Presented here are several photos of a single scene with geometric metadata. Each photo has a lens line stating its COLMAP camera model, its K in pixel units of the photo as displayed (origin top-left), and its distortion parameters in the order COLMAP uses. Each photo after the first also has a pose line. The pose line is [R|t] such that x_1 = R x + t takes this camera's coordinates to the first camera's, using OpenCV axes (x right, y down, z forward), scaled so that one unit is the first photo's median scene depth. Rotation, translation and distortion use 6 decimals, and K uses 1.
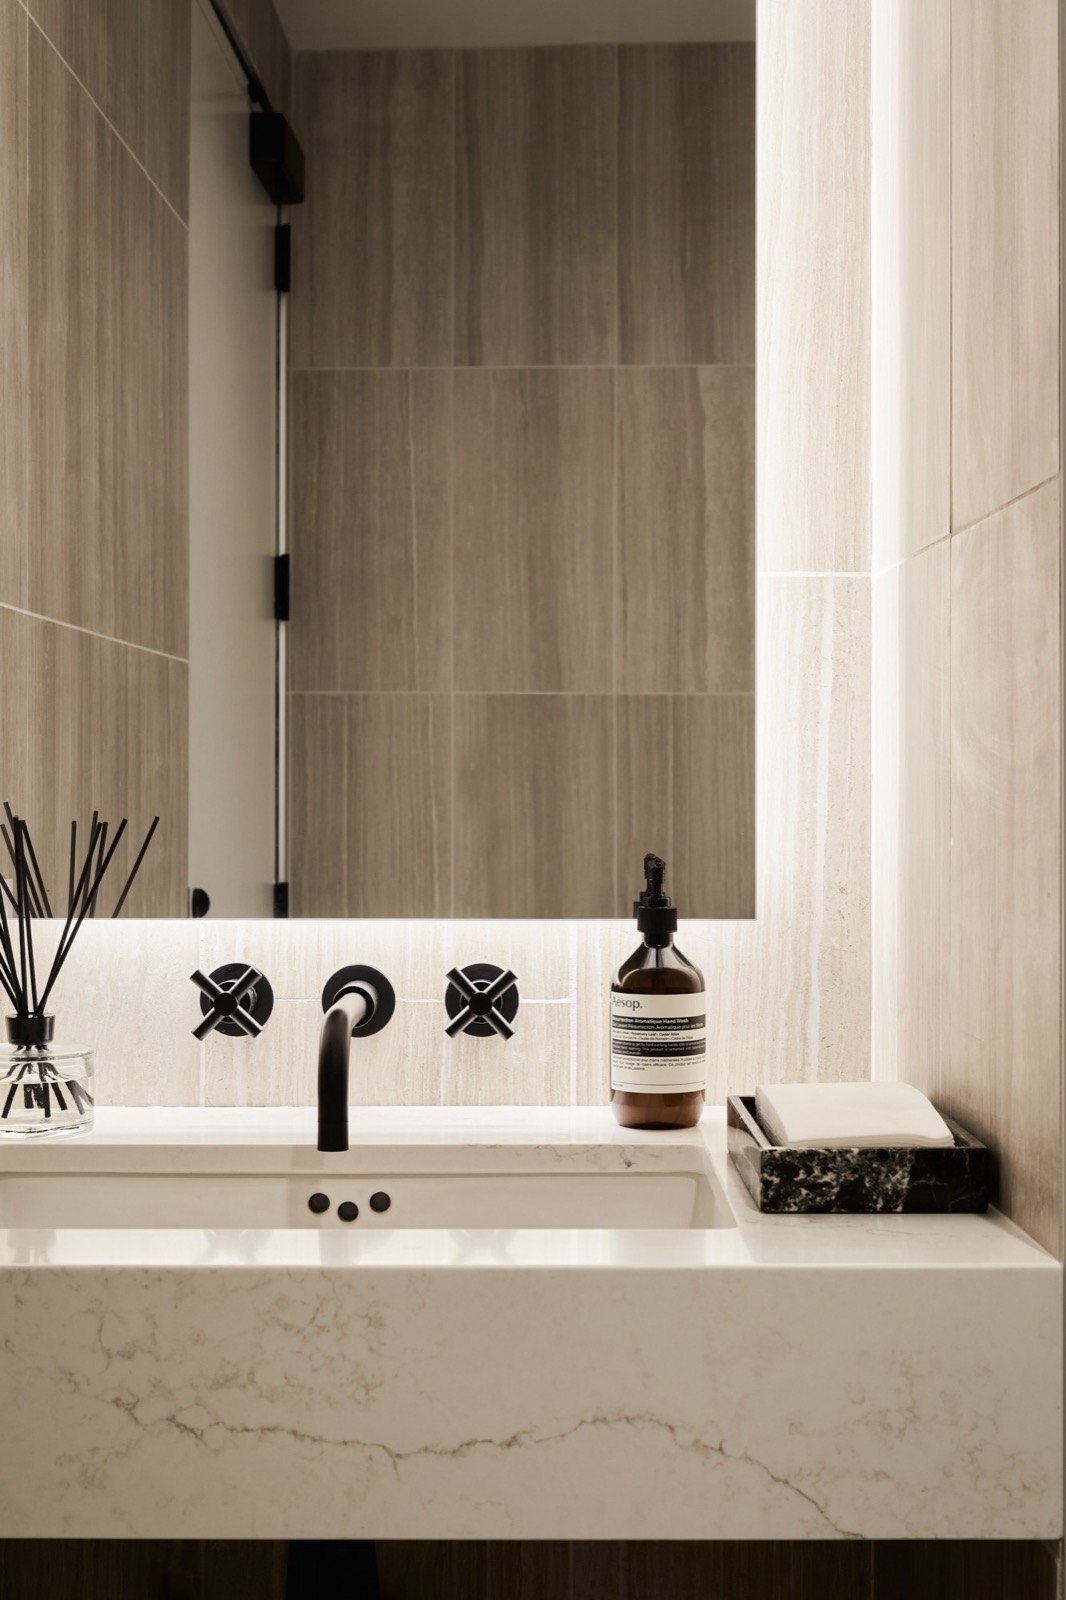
lens RADIAL K [[2327.2, 0, 532.4], [0, 2327.2, 803.2], [0, 0, 1]] dist [-0.012323, 0.000000]
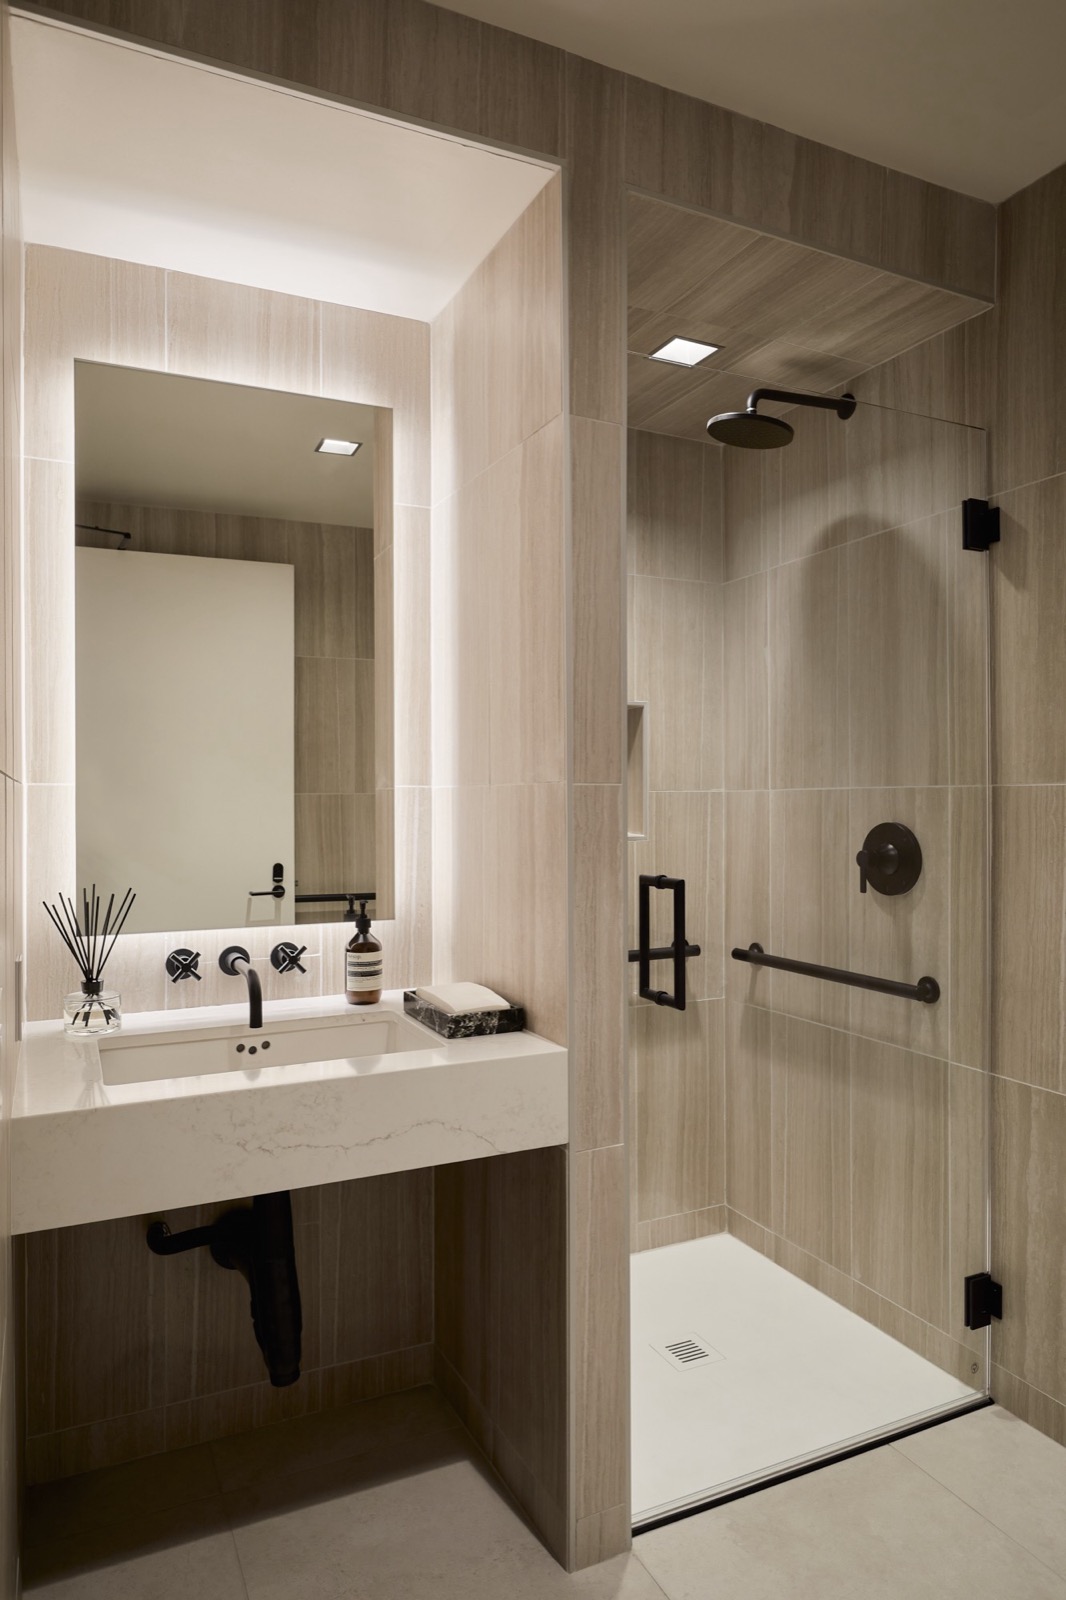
lens RADIAL K [[1031.2, 0, 532.6], [0, 1031.2, 792.9], [0, 0, 1]] dist [-0.003152, -0.002390]
pose [[0.898012, 0.000071, 0.439972, -0.284840], [0.004447, 0.999947, -0.009238, -0.084259], [-0.439949, 0.010253, 0.897964, -0.115122]]
